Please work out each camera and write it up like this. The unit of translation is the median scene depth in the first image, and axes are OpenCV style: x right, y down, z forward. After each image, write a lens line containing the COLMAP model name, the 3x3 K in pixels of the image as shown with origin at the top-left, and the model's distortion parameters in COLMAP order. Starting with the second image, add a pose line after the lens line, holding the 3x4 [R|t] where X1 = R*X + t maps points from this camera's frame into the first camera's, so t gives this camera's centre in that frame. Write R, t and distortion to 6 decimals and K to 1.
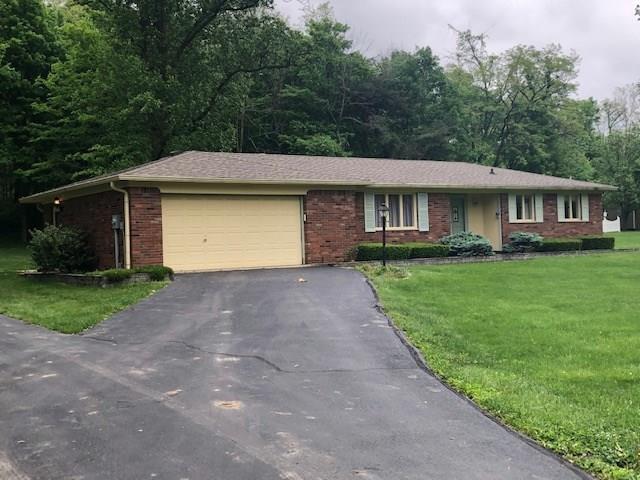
lens RADIAL K [[811.8, 0, 320.0], [0, 811.8, 240.0], [0, 0, 1]] dist [0.009147, 0.010437]
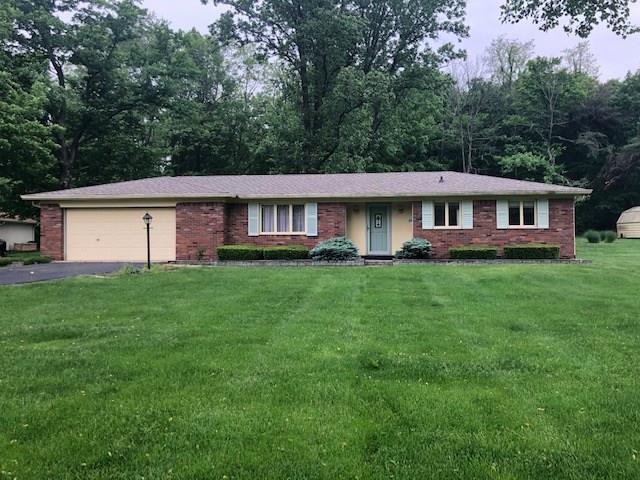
lens RADIAL K [[522.0, 0, 320.0], [0, 522.0, 240.0], [0, 0, 1]] dist [0.015106, 0.012347]
pose [[0.761028, 0.022920, -0.648314, 0.605210], [-0.017929, 0.999737, 0.014298, -0.015660], [0.648471, 0.000742, 0.761239, 0.449477]]
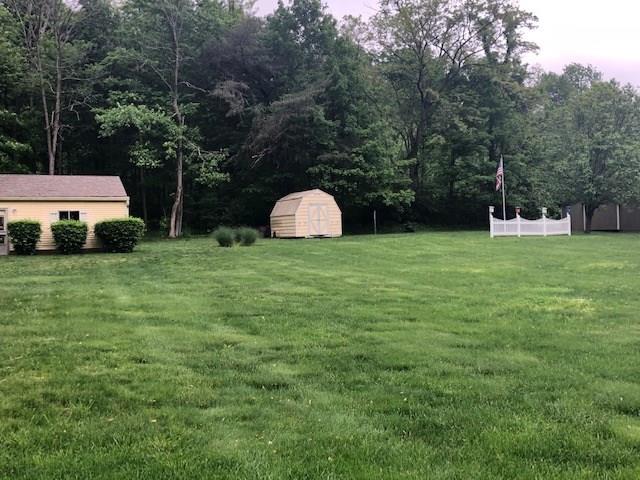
lens RADIAL K [[662.2, 0, 320.0], [0, 662.2, 240.0], [0, 0, 1]] dist [-0.005144, -0.002705]
pose [[0.980697, 0.005494, -0.195456, 0.632914], [-0.003894, 0.999956, 0.008568, -0.022930], [0.195494, -0.007642, 0.980675, 0.922563]]
